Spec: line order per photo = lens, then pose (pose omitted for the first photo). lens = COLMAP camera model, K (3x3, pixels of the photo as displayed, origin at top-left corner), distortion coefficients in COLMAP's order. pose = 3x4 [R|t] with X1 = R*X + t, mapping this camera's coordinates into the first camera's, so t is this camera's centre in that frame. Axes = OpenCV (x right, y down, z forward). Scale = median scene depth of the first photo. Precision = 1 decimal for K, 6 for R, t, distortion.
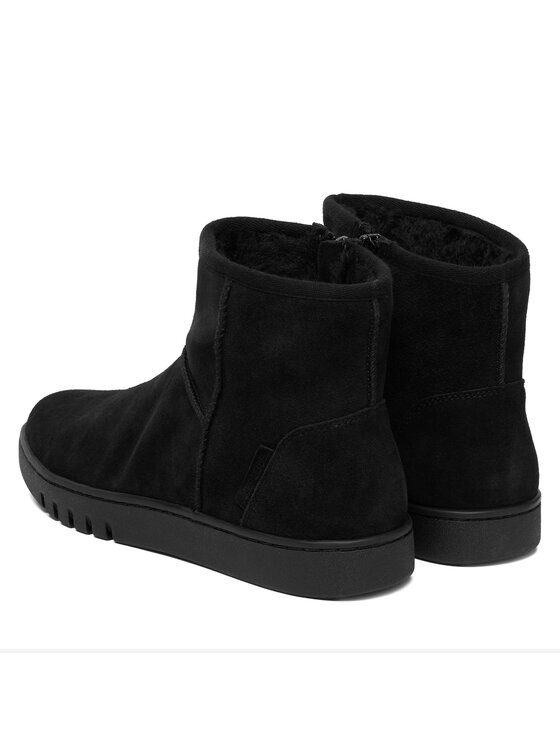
lens RADIAL K [[1475.8, 0, 280.9], [0, 1475.8, 373.8], [0, 0, 1]] dist [-0.254839, 0.000000]
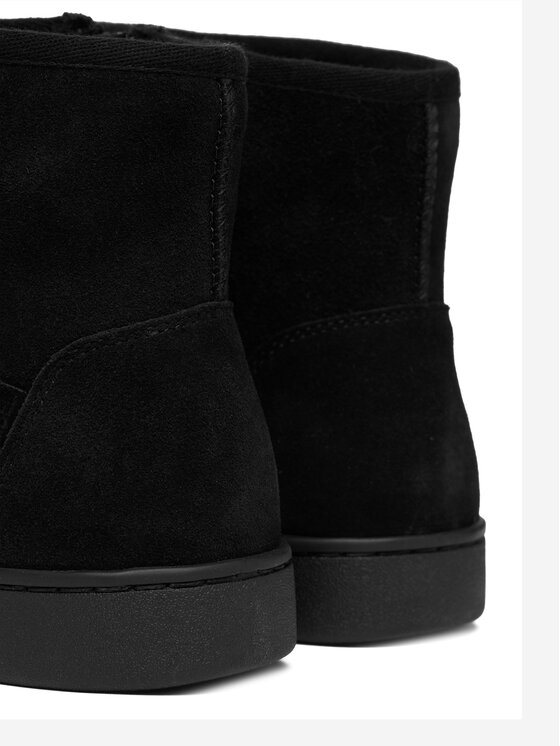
lens RADIAL K [[1991.8, 0, 279.0], [0, 1991.8, 372.2], [0, 0, 1]] dist [-0.223768, 0.000000]
pose [[0.978115, -0.018488, 0.207243, -0.056344], [0.038194, 0.995073, -0.091491, 0.103710], [-0.204530, 0.097405, 0.974002, 0.319825]]
